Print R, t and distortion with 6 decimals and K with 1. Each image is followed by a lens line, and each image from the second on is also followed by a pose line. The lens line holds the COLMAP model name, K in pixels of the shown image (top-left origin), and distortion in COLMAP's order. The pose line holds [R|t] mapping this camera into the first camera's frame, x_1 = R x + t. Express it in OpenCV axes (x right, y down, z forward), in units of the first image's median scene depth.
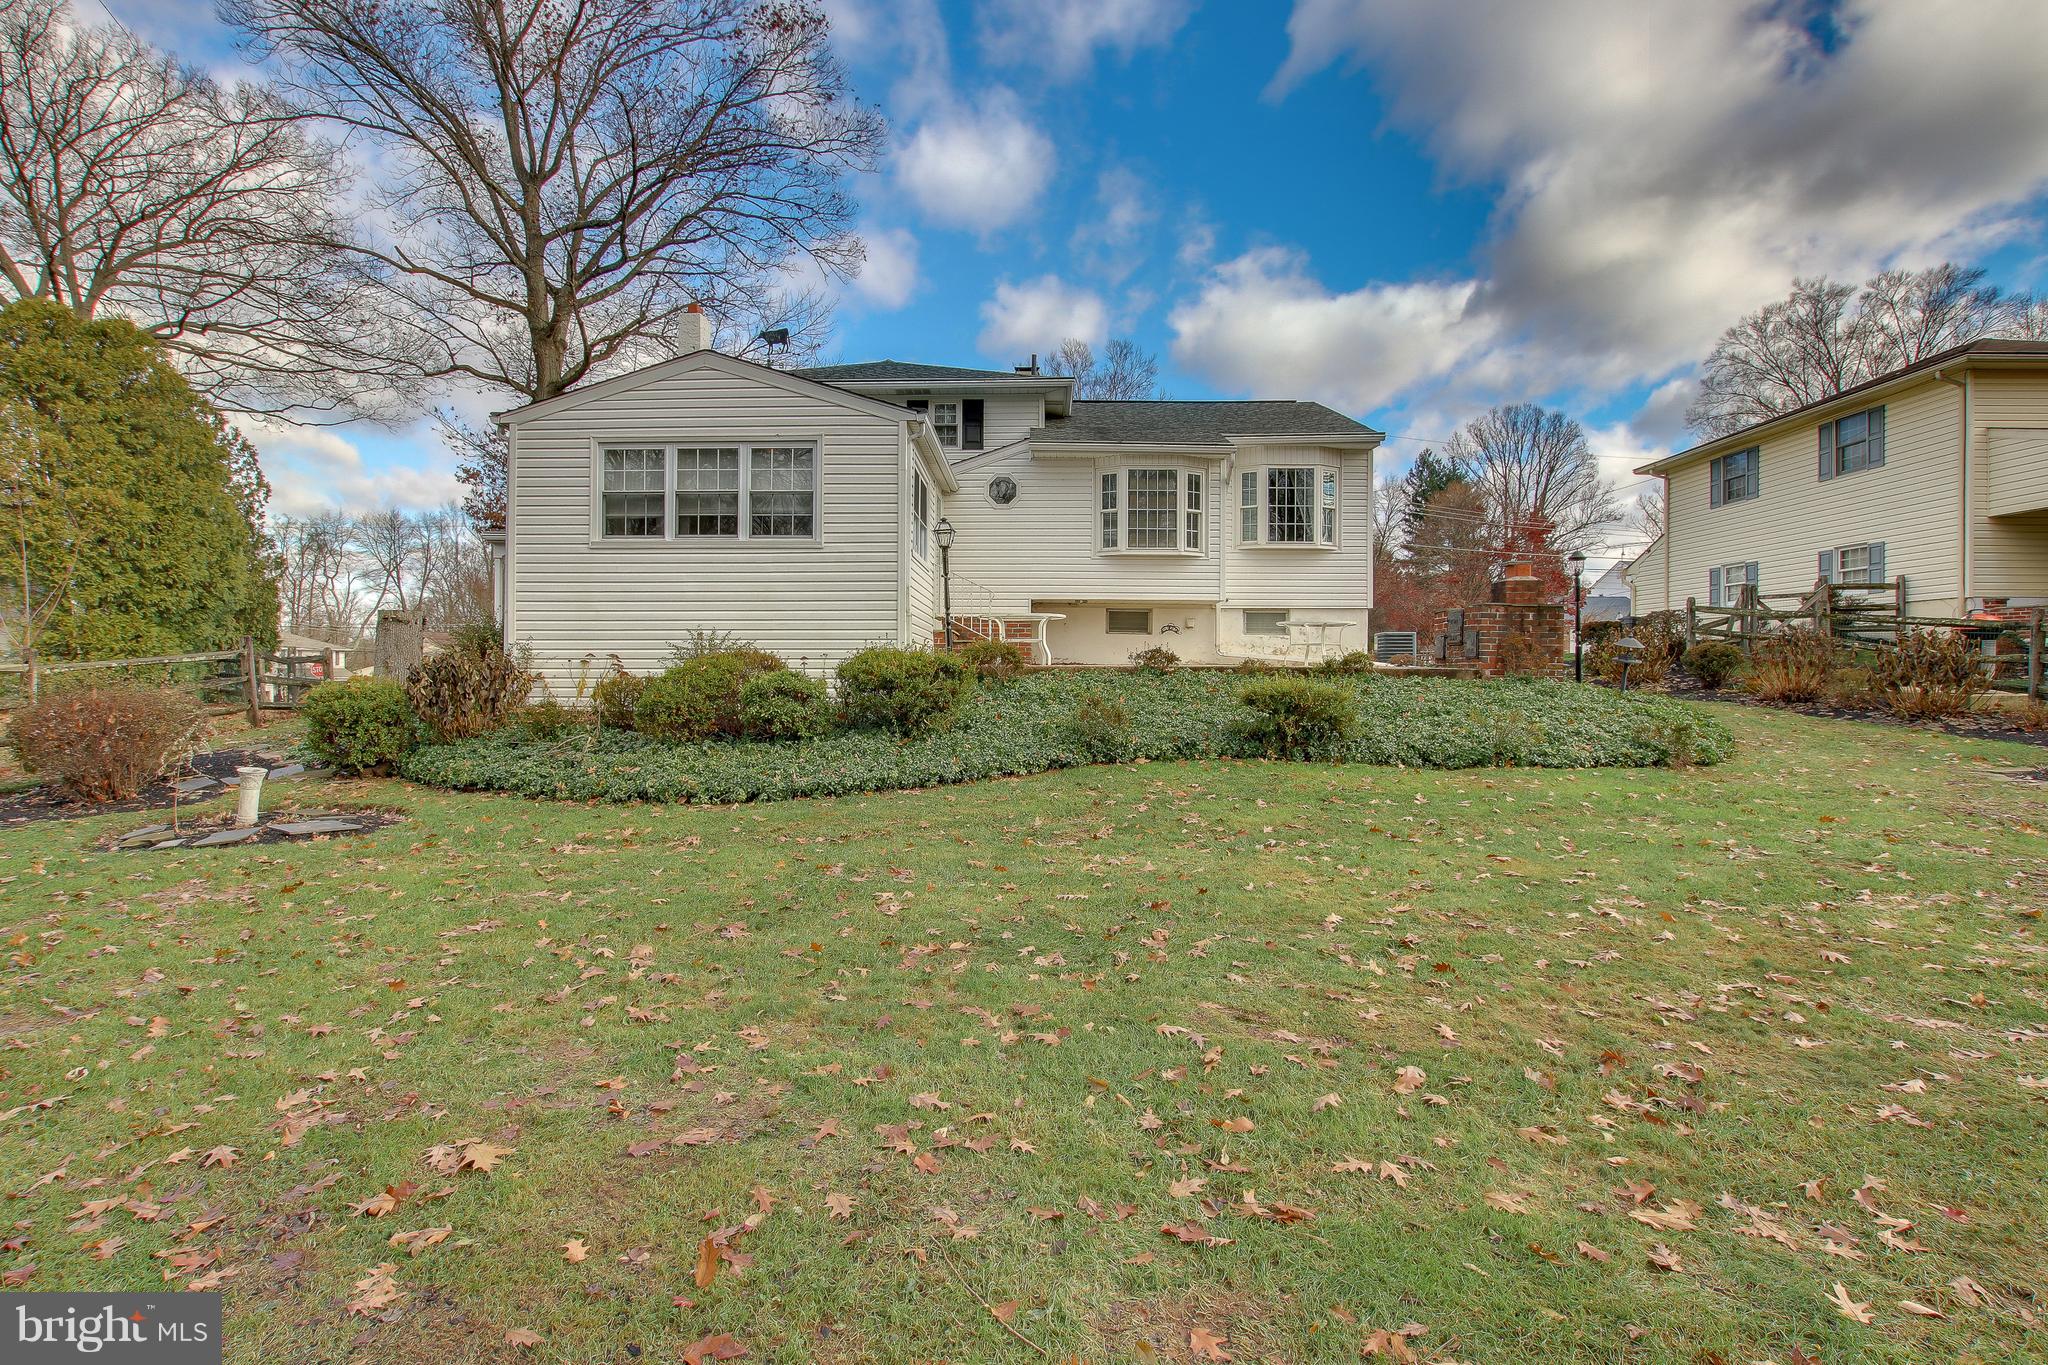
lens RADIAL K [[953.5, 0, 1025.2], [0, 953.5, 683.8], [0, 0, 1]] dist [-0.033922, 0.002572]
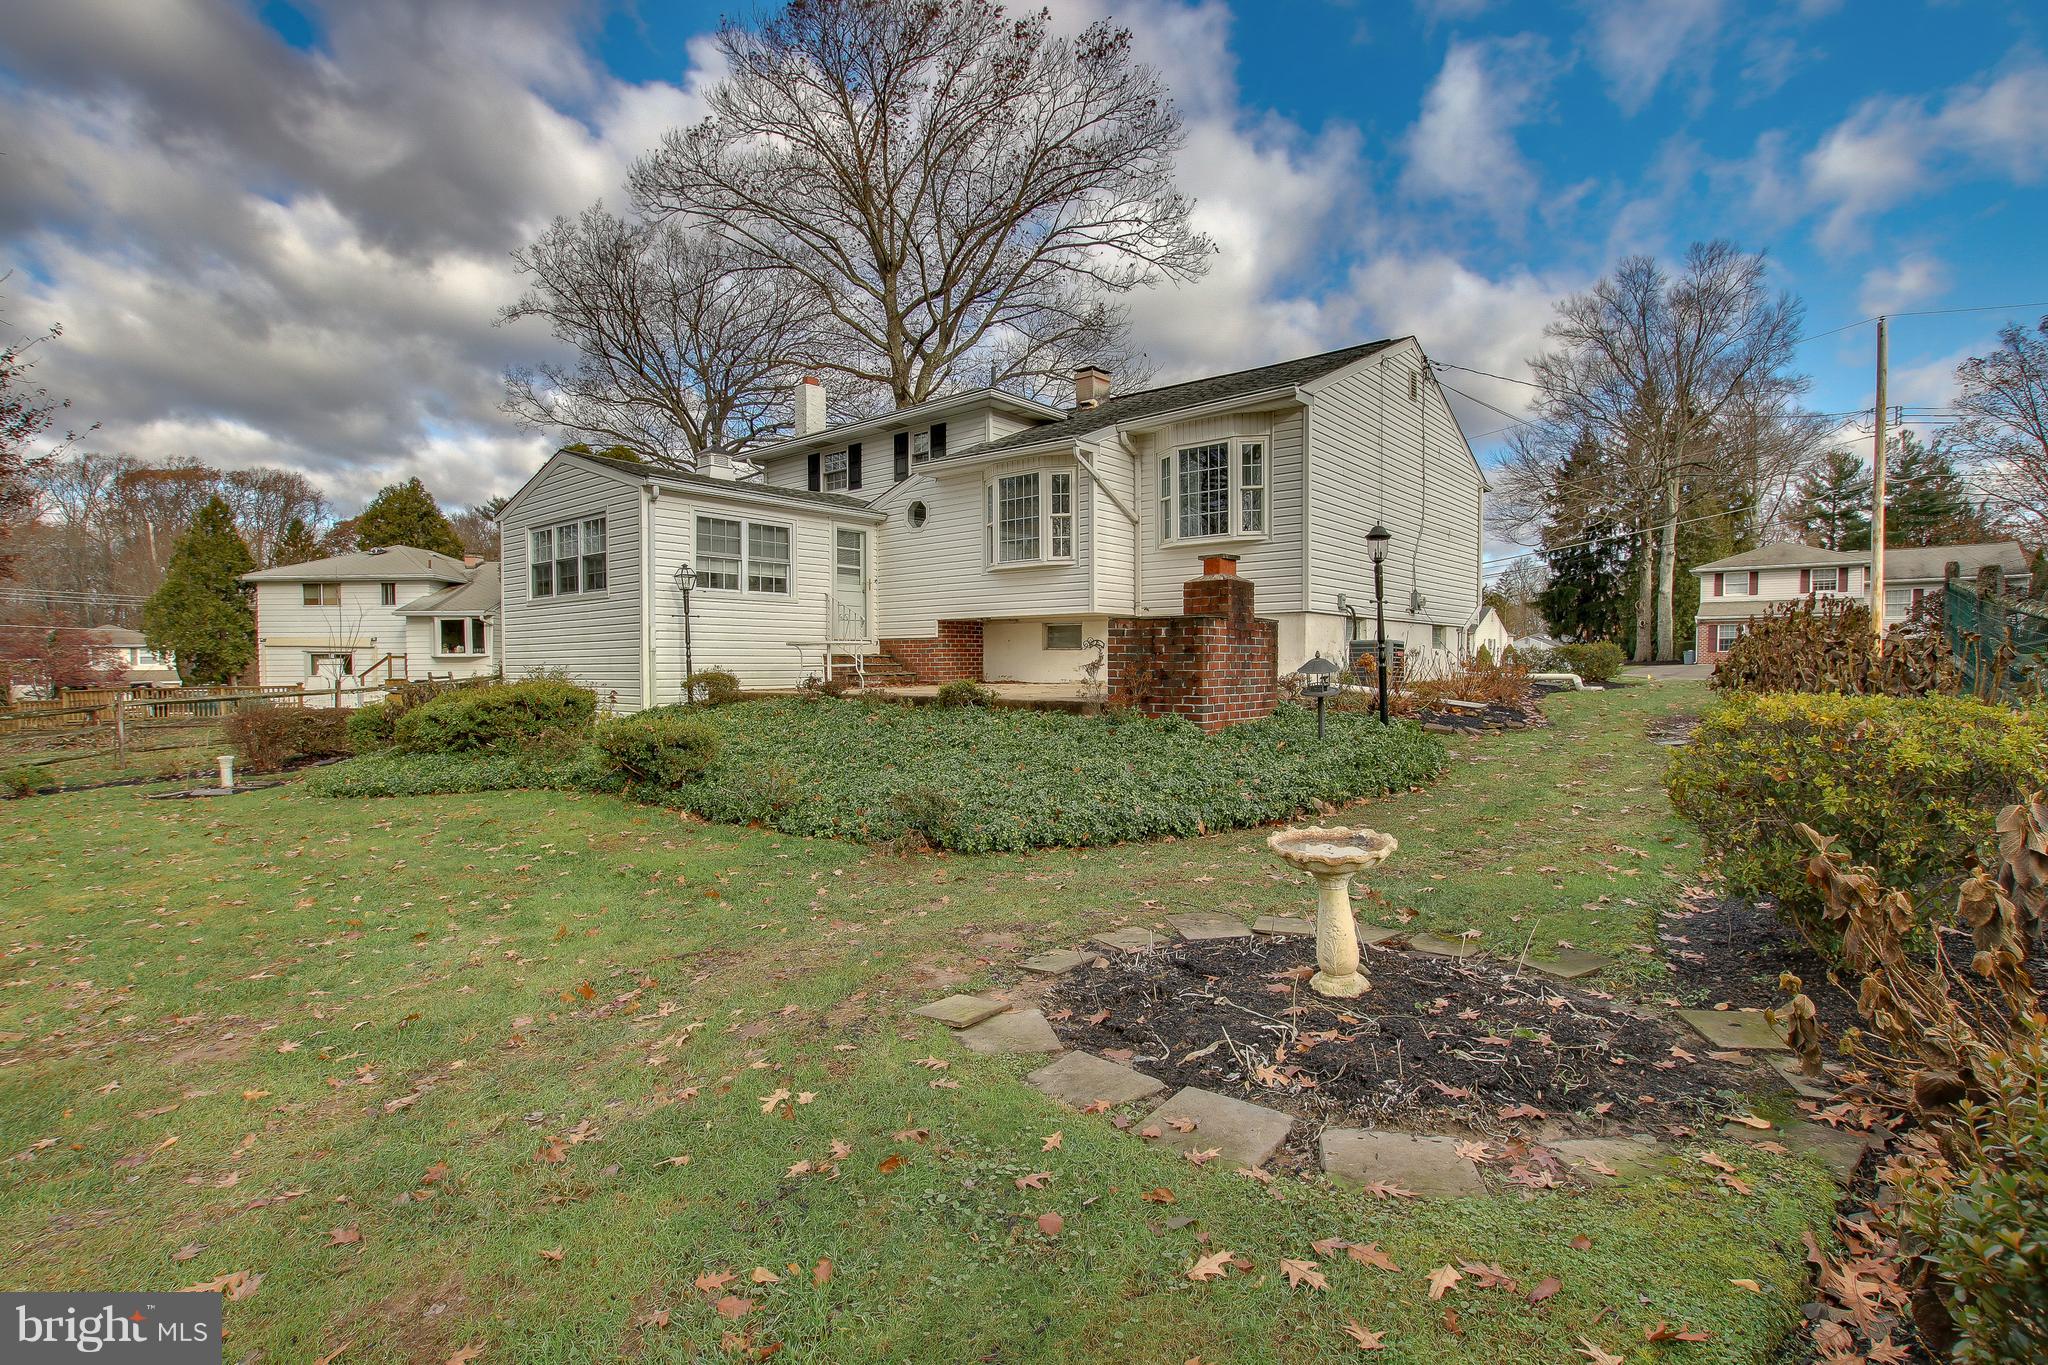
lens RADIAL K [[953.5, 0, 1025.9], [0, 953.5, 681.7], [0, 0, 1]] dist [-0.033922, 0.002572]
pose [[0.797915, 0.000427, -0.602770, 0.696030], [0.003371, 0.999981, 0.005170, -0.028240], [0.602761, -0.006157, 0.797898, 0.256991]]
